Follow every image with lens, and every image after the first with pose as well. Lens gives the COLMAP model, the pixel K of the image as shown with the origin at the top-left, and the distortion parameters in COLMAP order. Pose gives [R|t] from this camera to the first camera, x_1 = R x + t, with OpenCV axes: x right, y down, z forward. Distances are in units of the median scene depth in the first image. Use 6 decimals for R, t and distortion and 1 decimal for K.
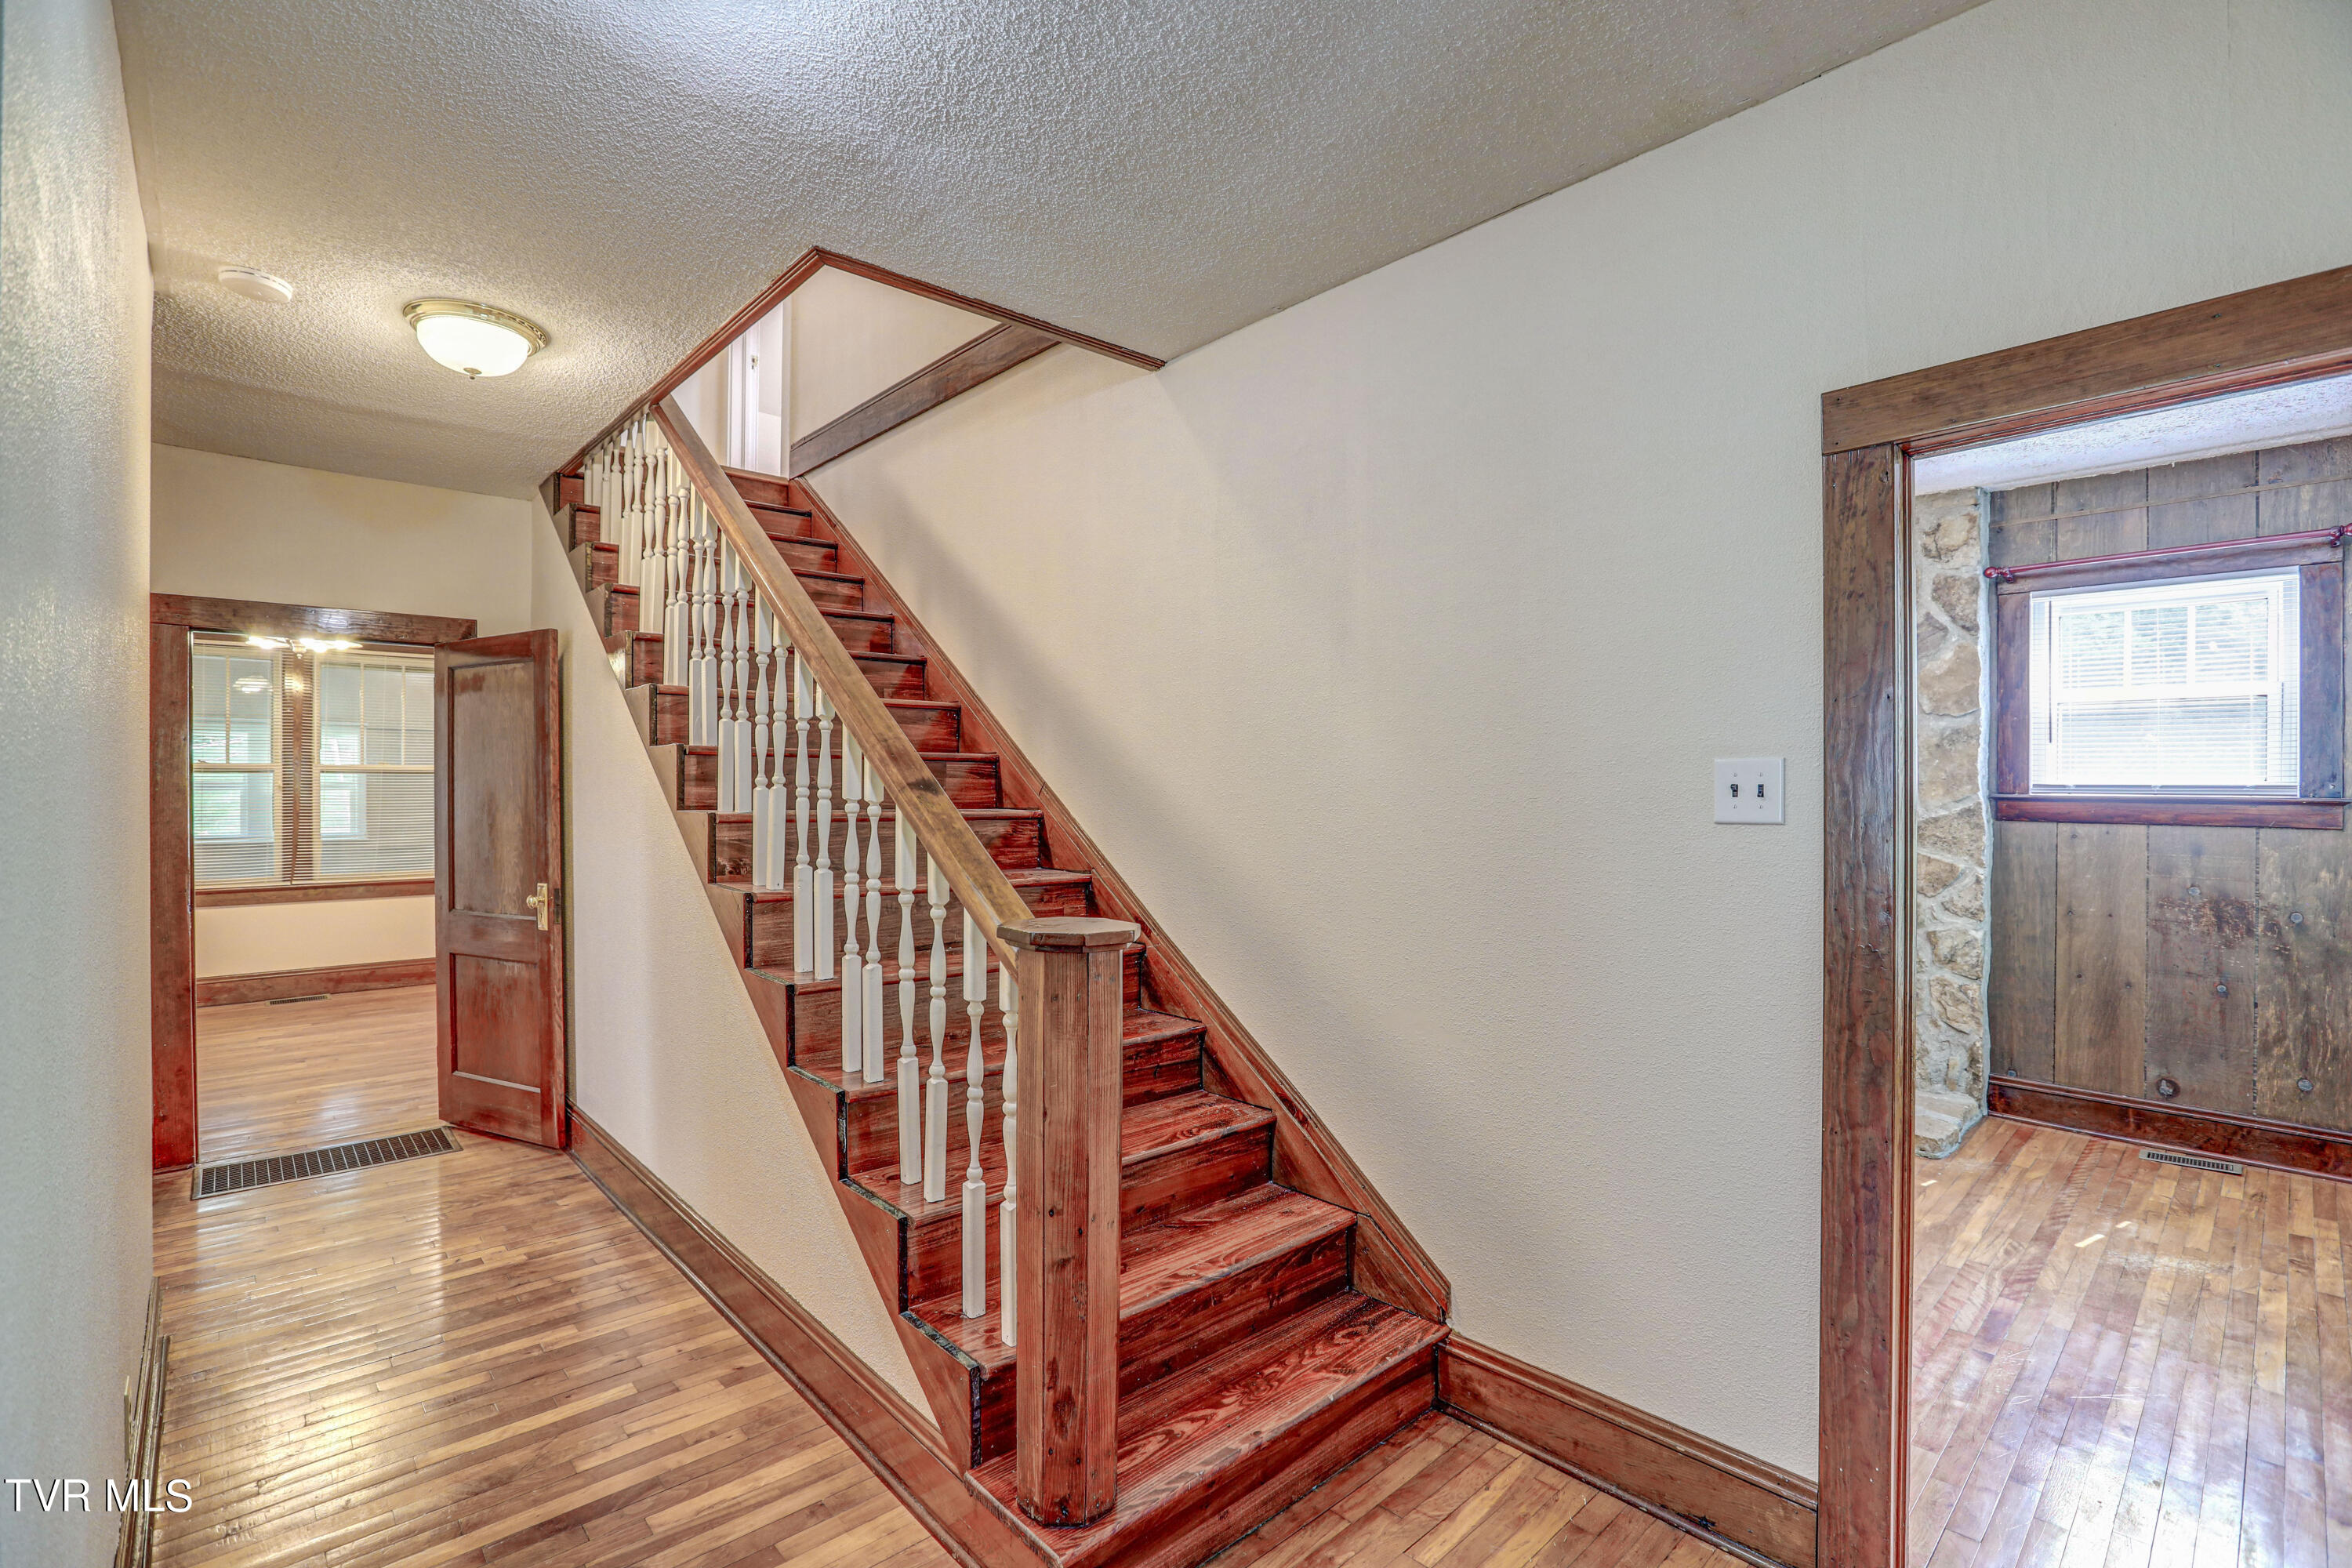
lens RADIAL K [[1079.2, 0, 1183.4], [0, 1079.2, 784.9], [0, 0, 1]] dist [-0.021159, 0.000206]
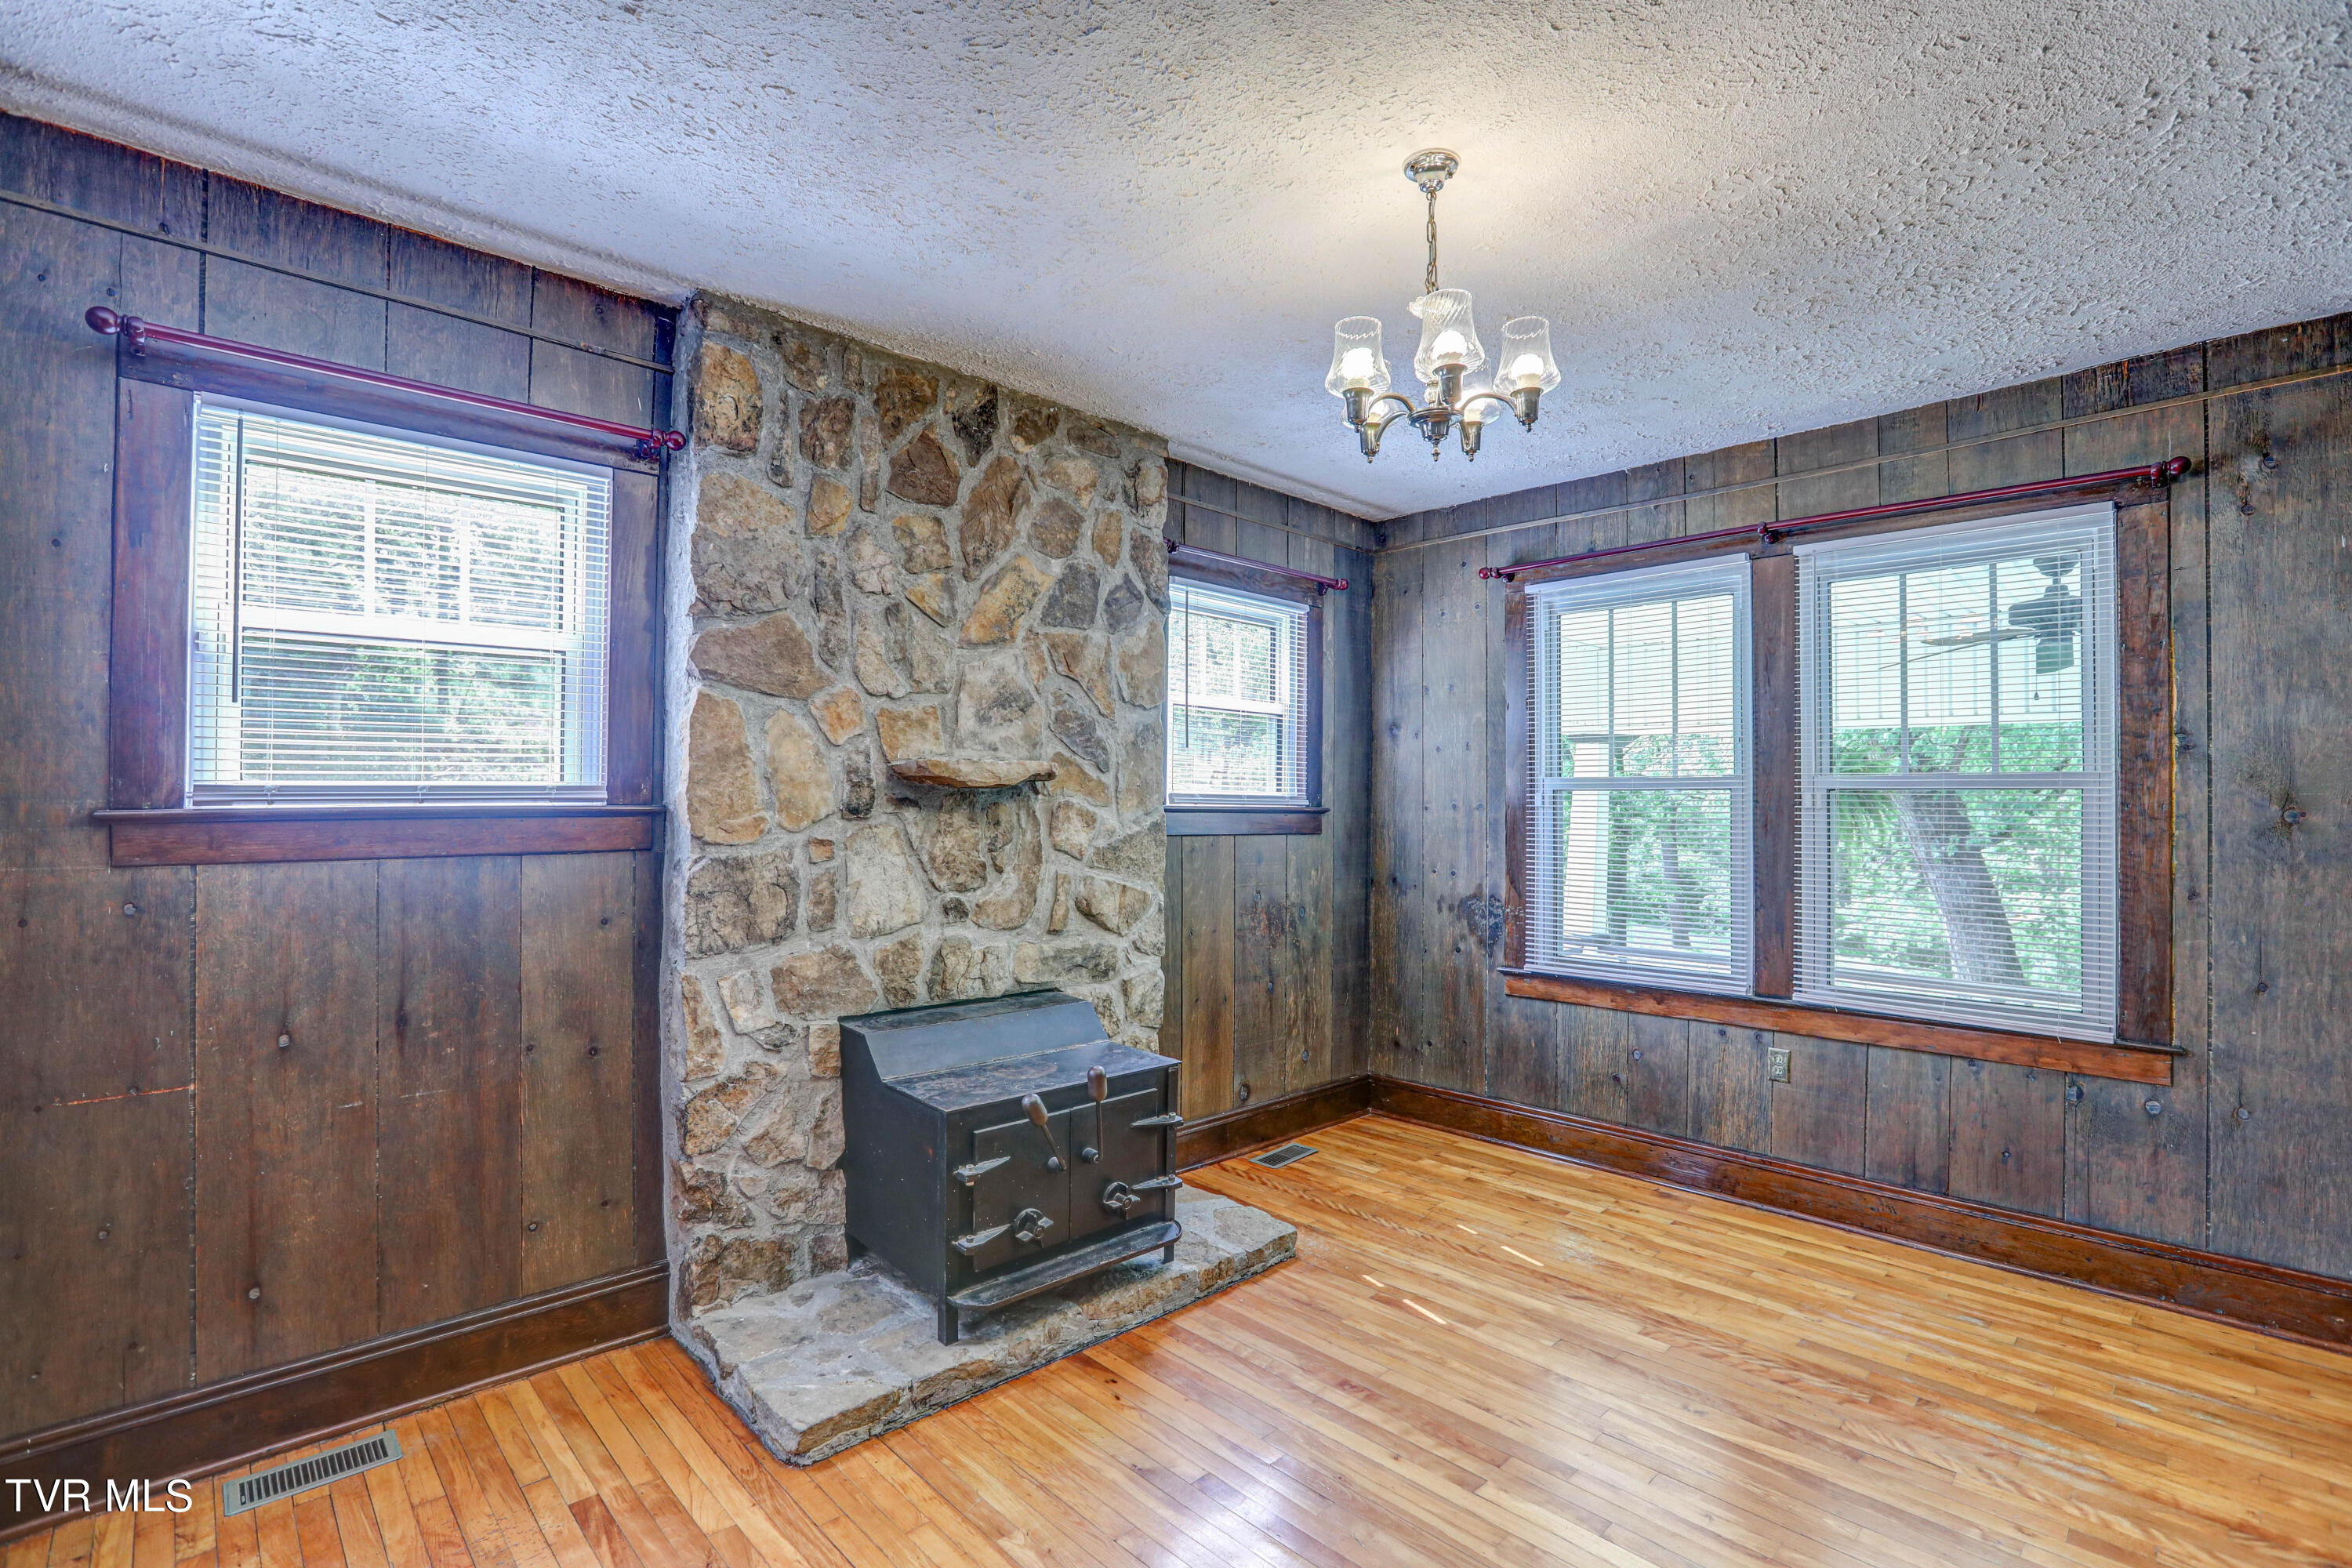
lens RADIAL K [[1079.2, 0, 1184.0], [0, 1079.2, 798.2], [0, 0, 1]] dist [-0.021159, 0.000206]
pose [[-0.037265, 0.007006, 0.999281, -0.104501], [-0.003831, 0.999967, -0.007153, 0.010109], [-0.999298, -0.004095, -0.037237, 1.083672]]
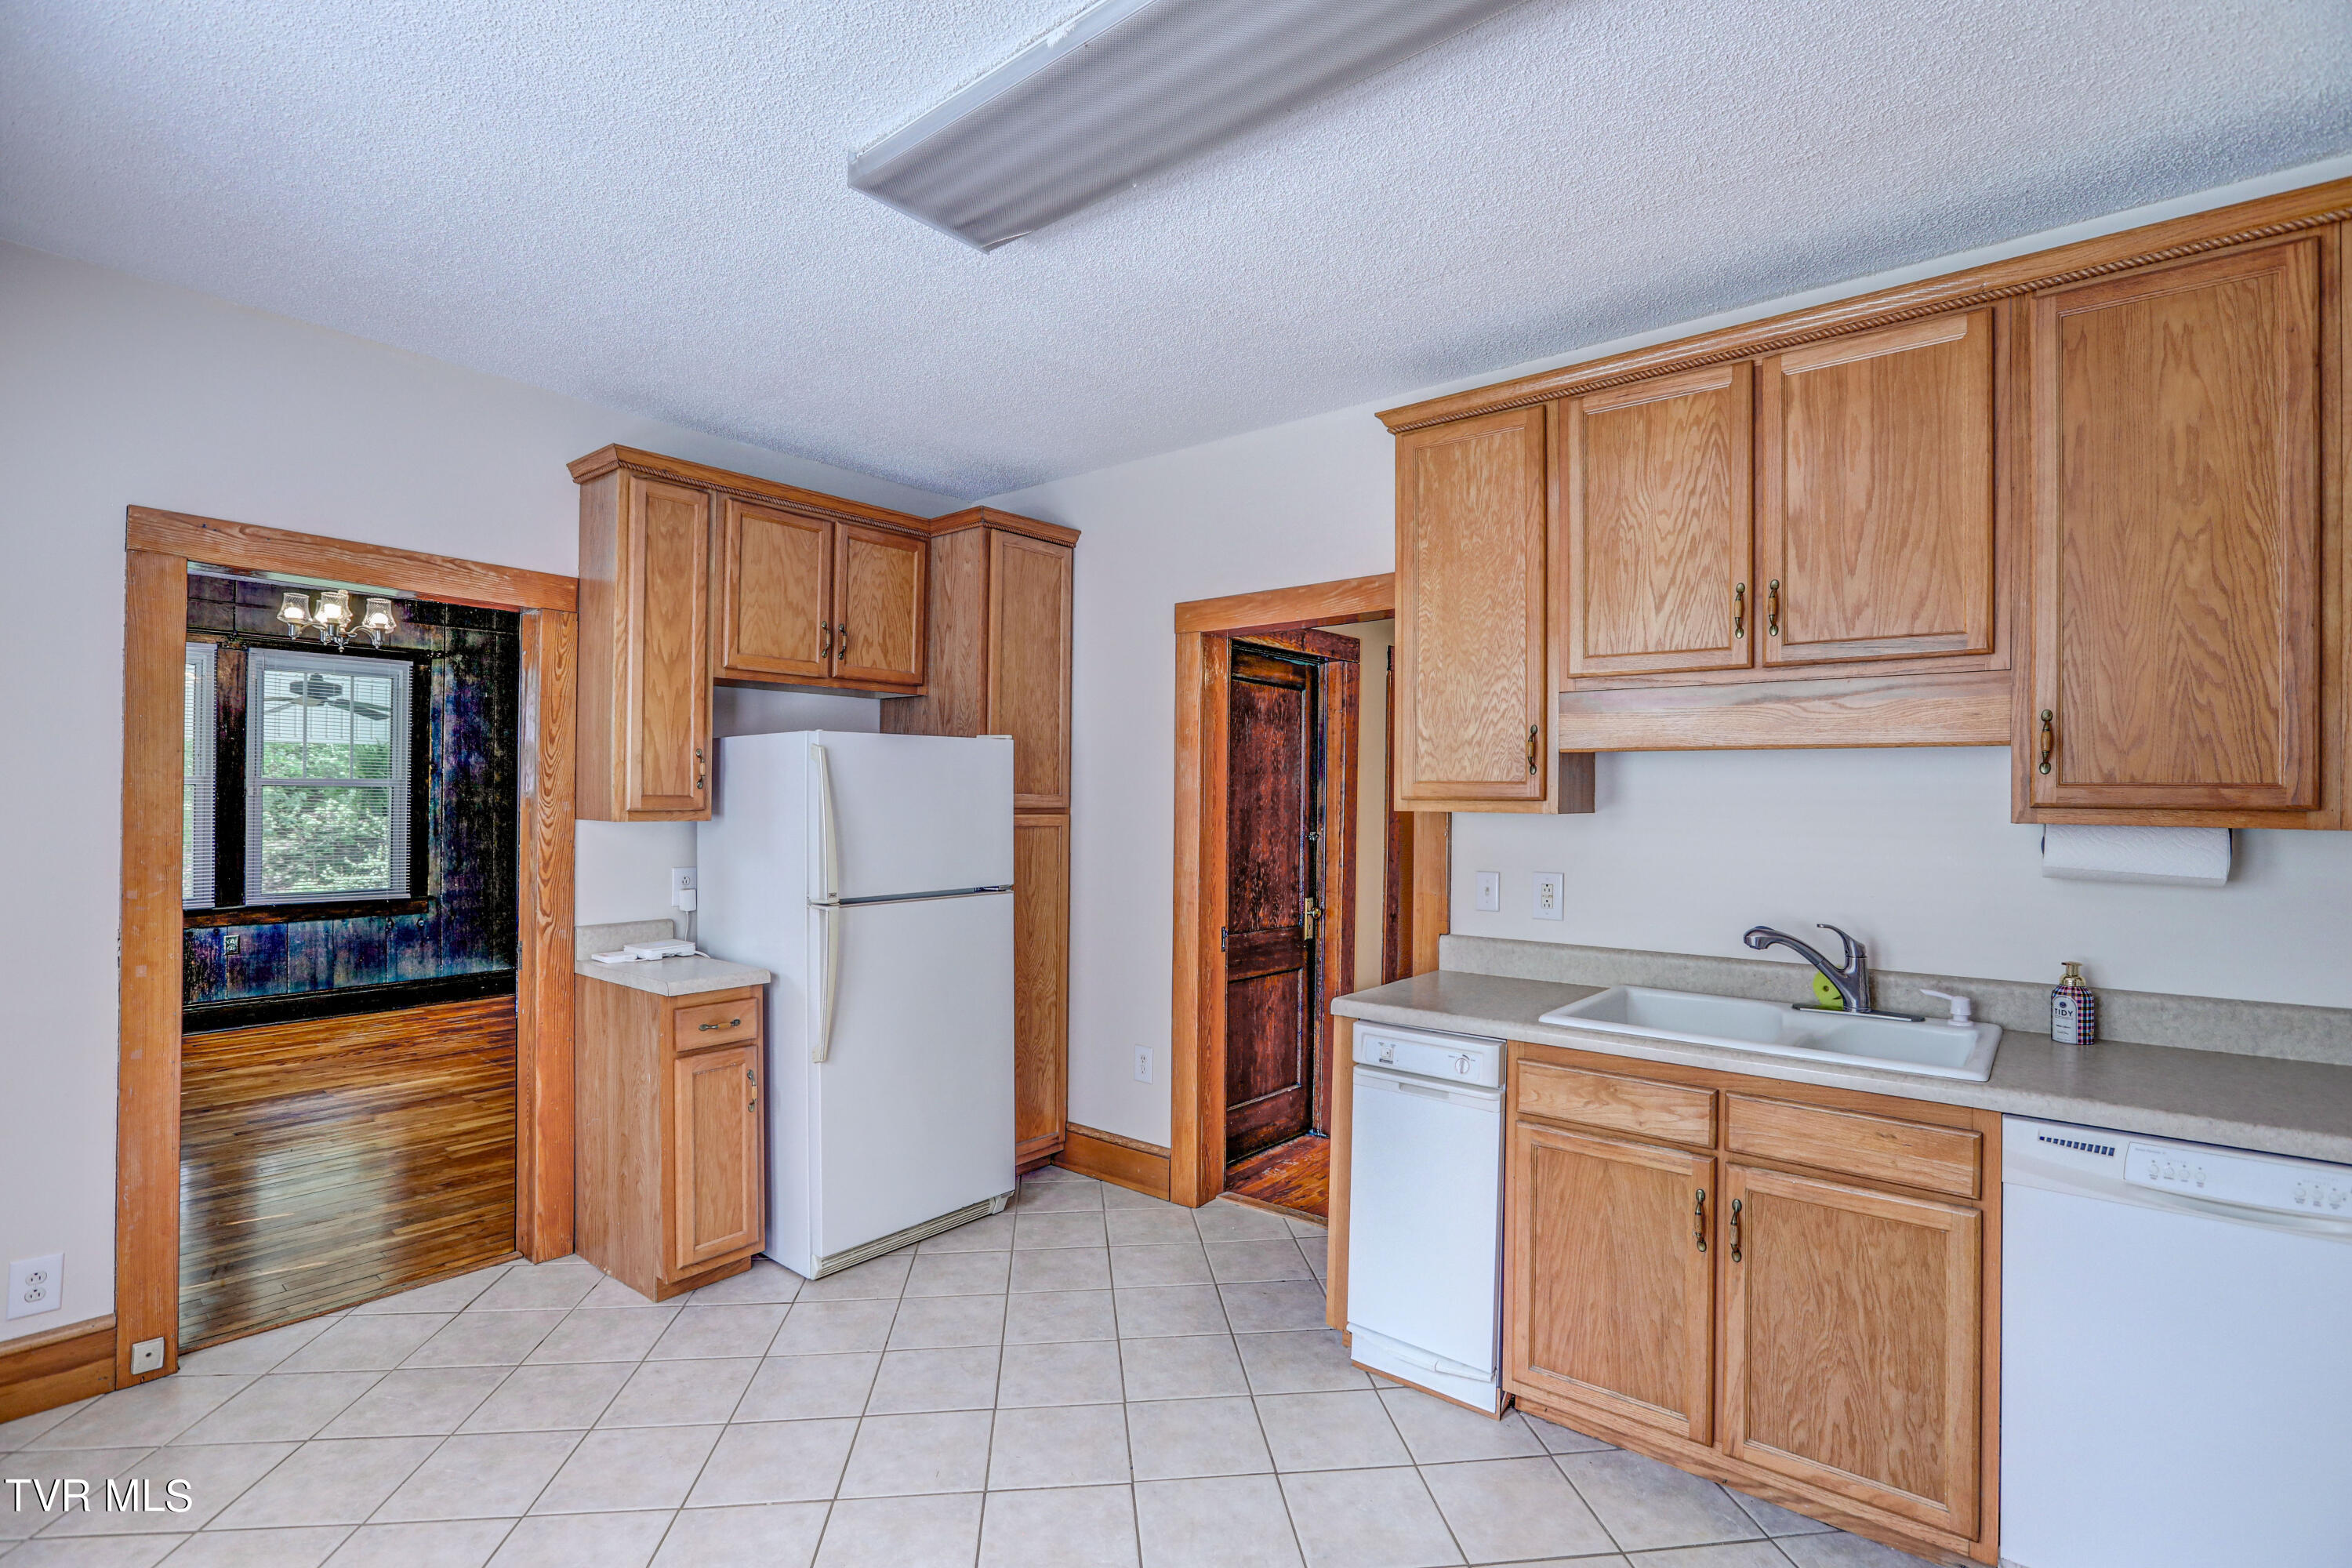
lens RADIAL K [[1079.2, 0, 1181.1], [0, 1079.2, 785.6], [0, 0, 1]] dist [-0.021159, 0.000206]
pose [[-0.988039, -0.004927, -0.154126, -0.287452], [-0.003794, 0.999964, -0.007639, 0.003898], [0.154158, -0.006963, -0.988022, 1.999943]]
